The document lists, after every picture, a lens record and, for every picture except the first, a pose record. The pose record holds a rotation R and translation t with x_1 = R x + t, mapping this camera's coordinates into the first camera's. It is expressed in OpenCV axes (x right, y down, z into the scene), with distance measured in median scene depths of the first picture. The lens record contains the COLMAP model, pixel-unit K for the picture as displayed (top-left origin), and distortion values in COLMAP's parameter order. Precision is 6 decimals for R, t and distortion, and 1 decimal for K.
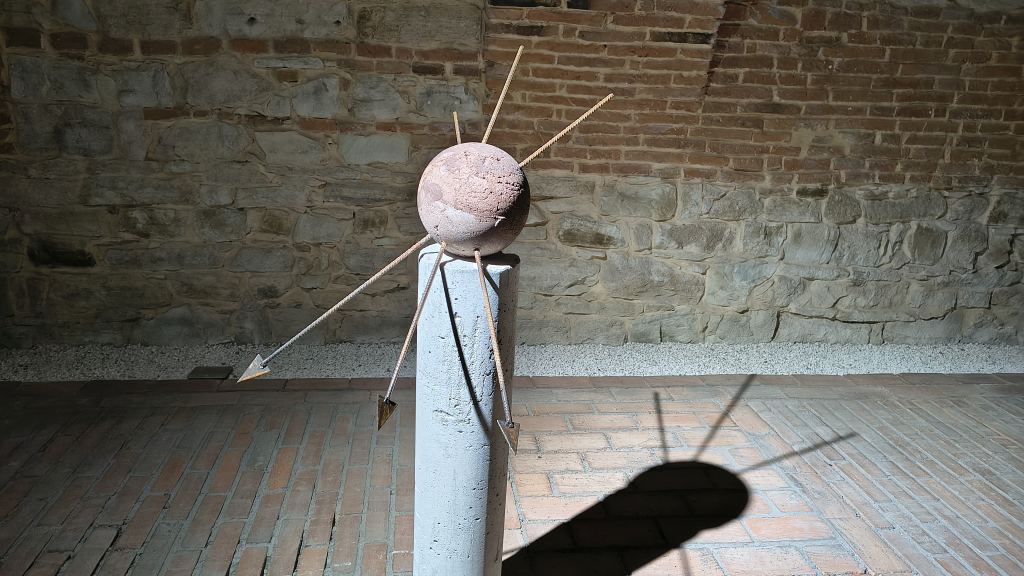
lens RADIAL K [[694.8, 0, 512.0], [0, 694.8, 288.0], [0, 0, 1]] dist [0.069349, -0.048139]
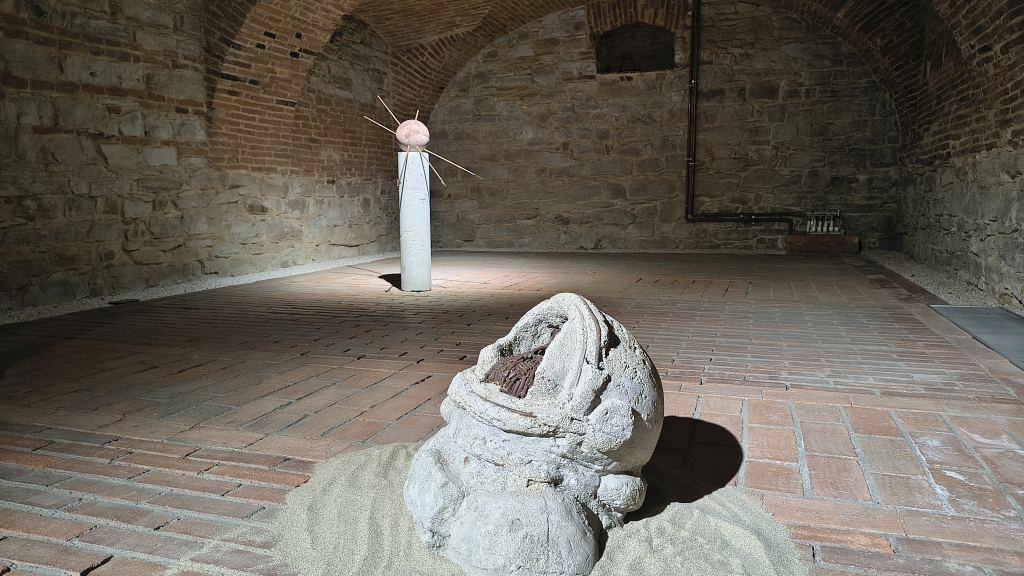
lens RADIAL K [[694.8, 0, 512.0], [0, 694.8, 288.0], [0, 0, 1]] dist [0.069349, -0.048139]
pose [[0.446069, -0.170151, 0.878676, -1.324050], [0.291886, 0.955741, 0.036896, 0.268711], [-0.846064, 0.240015, 0.475992, -0.391747]]
